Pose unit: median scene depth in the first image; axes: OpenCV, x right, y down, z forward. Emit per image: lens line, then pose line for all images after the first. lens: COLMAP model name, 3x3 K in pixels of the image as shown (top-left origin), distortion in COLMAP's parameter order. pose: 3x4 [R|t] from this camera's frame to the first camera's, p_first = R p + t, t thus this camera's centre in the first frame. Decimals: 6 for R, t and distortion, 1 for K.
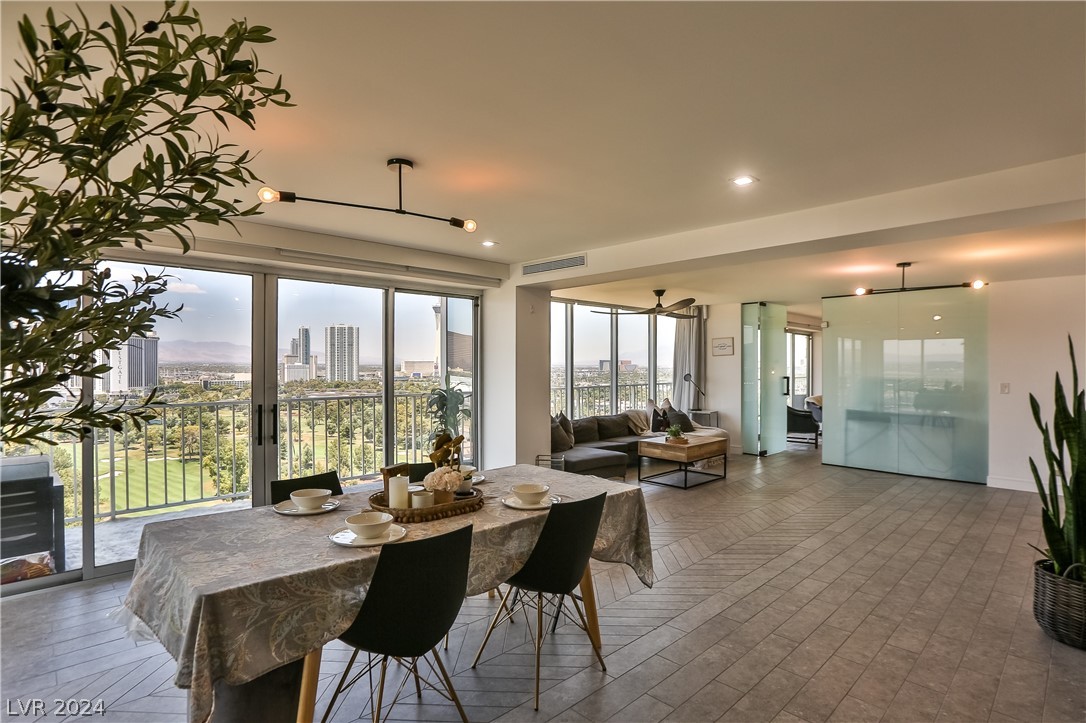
lens RADIAL K [[544.9, 0, 549.6], [0, 544.9, 360.0], [0, 0, 1]] dist [-0.059974, 0.026412]
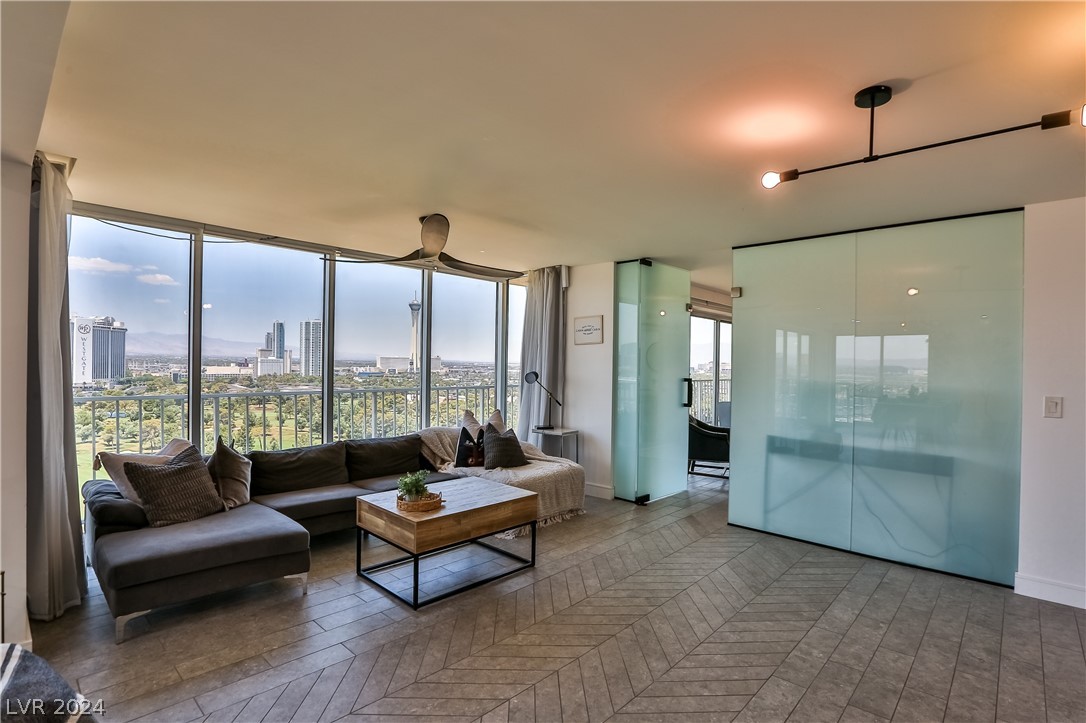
lens RADIAL K [[528.9, 0, 553.3], [0, 528.9, 358.8], [0, 0, 1]] dist [-0.053727, 0.022525]
pose [[0.998337, 0.015959, 0.055393, 0.240523], [-0.015999, 0.999872, 0.000286, 0.009562], [-0.055381, -0.001171, 0.998465, 0.368824]]
